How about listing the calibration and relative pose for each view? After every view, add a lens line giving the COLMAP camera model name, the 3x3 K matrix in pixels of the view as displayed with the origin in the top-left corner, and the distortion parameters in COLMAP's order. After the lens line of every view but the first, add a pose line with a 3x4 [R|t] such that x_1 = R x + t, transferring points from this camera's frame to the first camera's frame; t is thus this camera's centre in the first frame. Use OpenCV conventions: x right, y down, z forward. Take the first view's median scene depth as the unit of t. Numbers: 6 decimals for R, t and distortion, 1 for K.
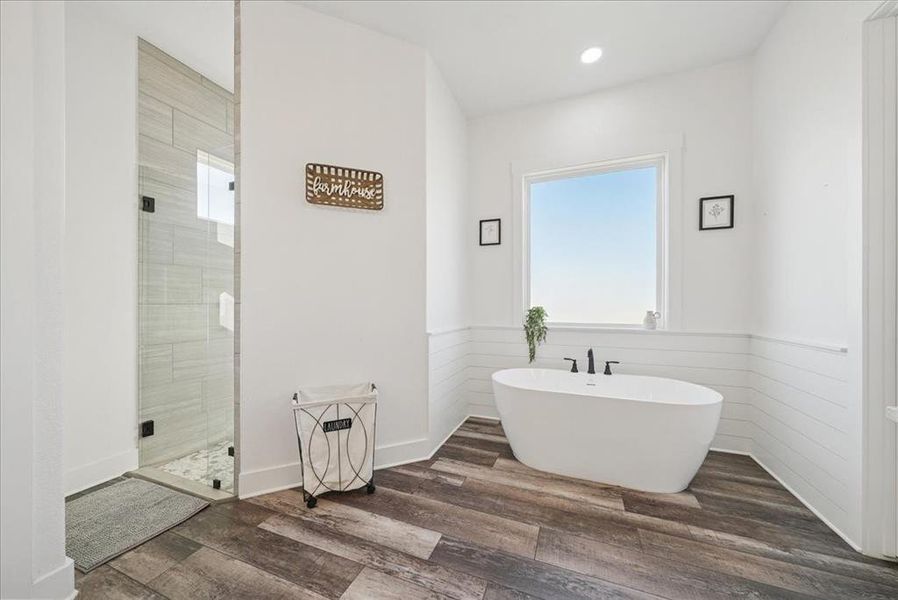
lens RADIAL K [[352.0, 0, 420.6], [0, 352.0, 302.8], [0, 0, 1]] dist [0.000547, -0.000045]
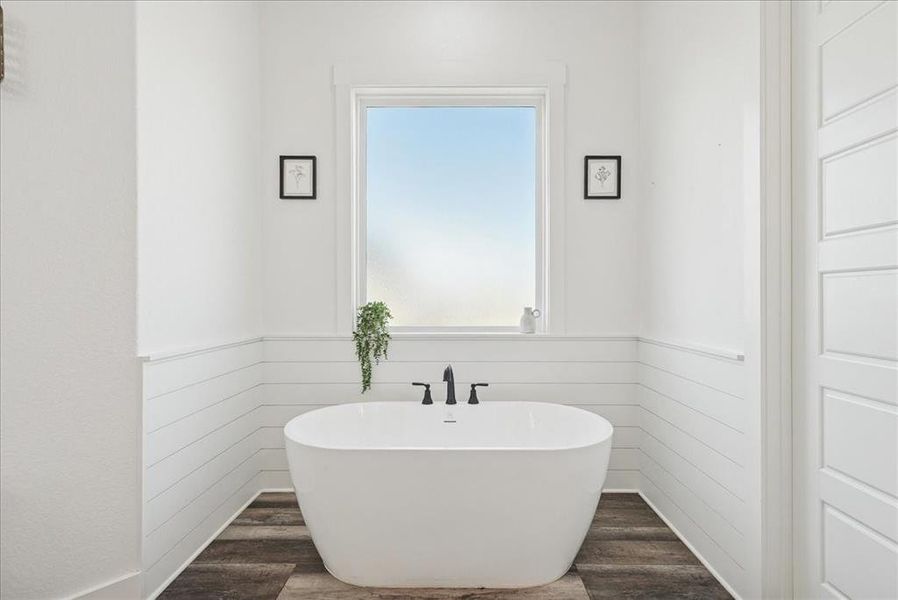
lens RADIAL K [[423.0, 0, 457.8], [0, 423.0, 292.2], [0, 0, 1]] dist [0.002989, 0.000685]
pose [[0.925251, 0.003539, 0.379338, 0.198436], [0.000055, 0.999955, -0.009462, 0.000301], [-0.379354, 0.008776, 0.925210, 0.266428]]
